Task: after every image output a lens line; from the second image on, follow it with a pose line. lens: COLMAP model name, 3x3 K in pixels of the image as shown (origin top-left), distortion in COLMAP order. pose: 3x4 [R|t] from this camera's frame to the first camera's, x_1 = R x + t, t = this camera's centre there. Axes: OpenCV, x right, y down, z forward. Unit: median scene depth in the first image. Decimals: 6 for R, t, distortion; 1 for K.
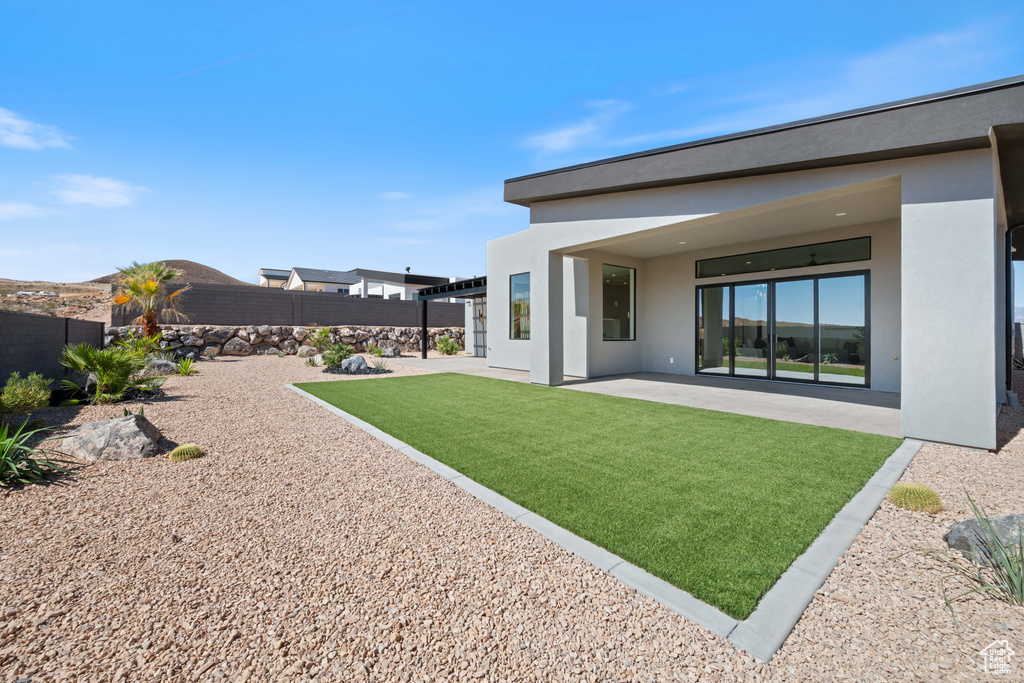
lens RADIAL K [[407.0, 0, 512.6], [0, 407.0, 335.7], [0, 0, 1]] dist [0.001320, -0.000107]
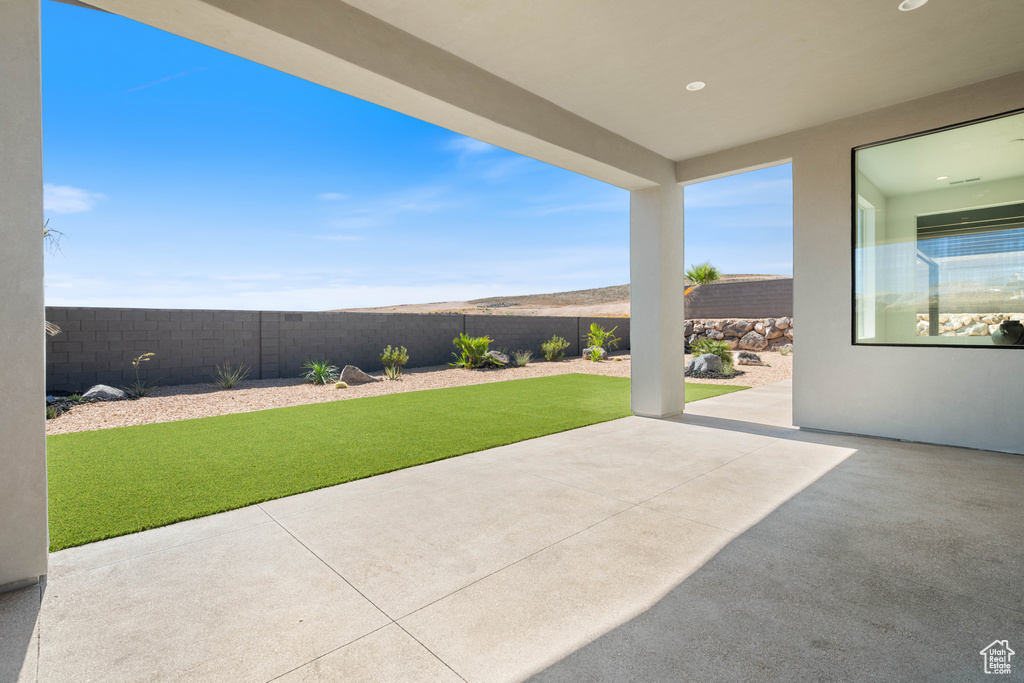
lens RADIAL K [[476.4, 0, 509.8], [0, 476.4, 332.9], [0, 0, 1]] dist [0.009680, 0.000274]
pose [[0.079140, 0.010397, -0.996809, 0.359839], [-0.003089, 0.999943, 0.010185, -0.001261], [0.996859, 0.002273, 0.079168, 0.347863]]
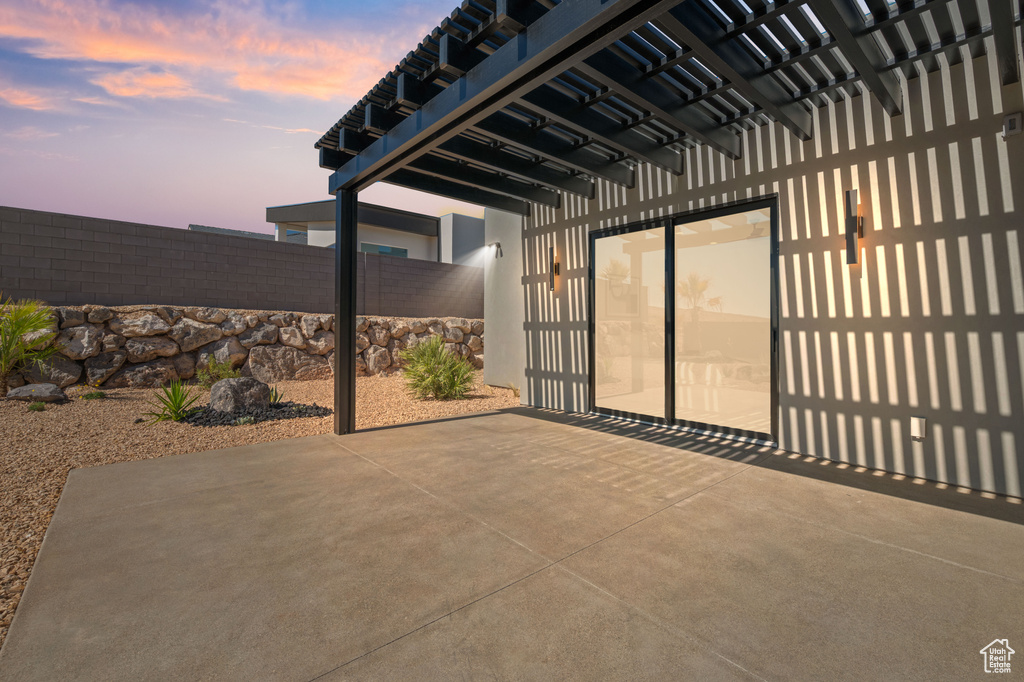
lens RADIAL K [[453.9, 0, 510.0], [0, 453.9, 334.8], [0, 0, 1]] dist [0.000042, 0.000141]
pose [[0.999893, 0.008948, 0.011600, -0.115592], [-0.008895, 0.999950, -0.004601, -0.000784], [-0.011641, 0.004497, 0.999922, 0.687903]]
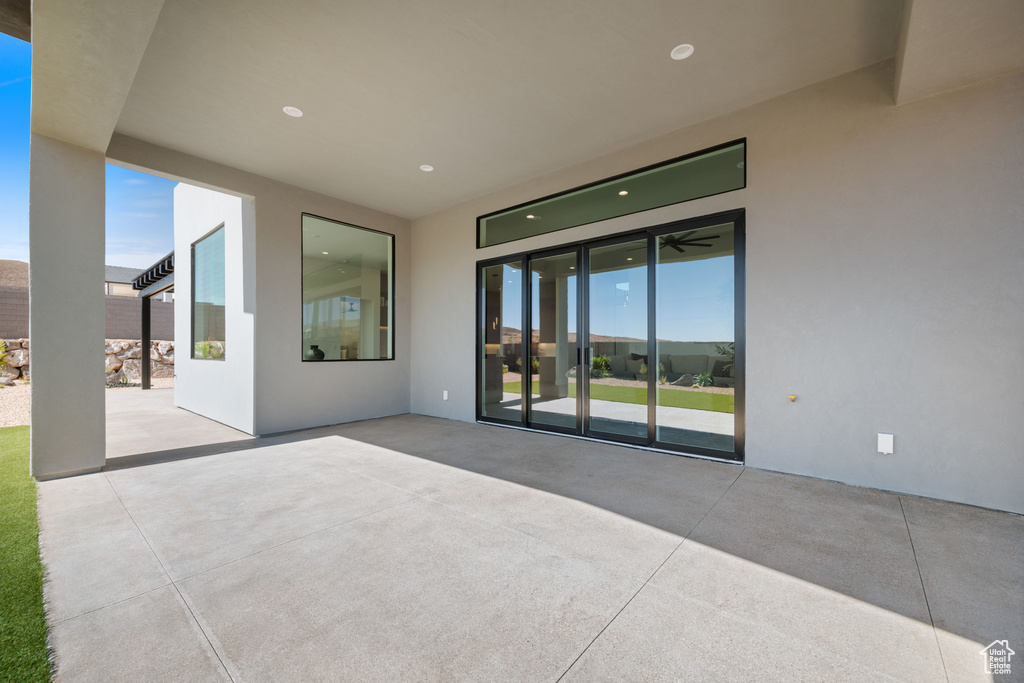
lens RADIAL K [[407.0, 0, 512.6], [0, 407.0, 349.8], [0, 0, 1]] dist [0.001320, -0.000107]
pose [[0.983903, -0.001063, 0.178700, 0.223941], [0.002640, 0.999960, -0.008588, 0.001501], [-0.178684, 0.008922, 0.983866, 0.248058]]
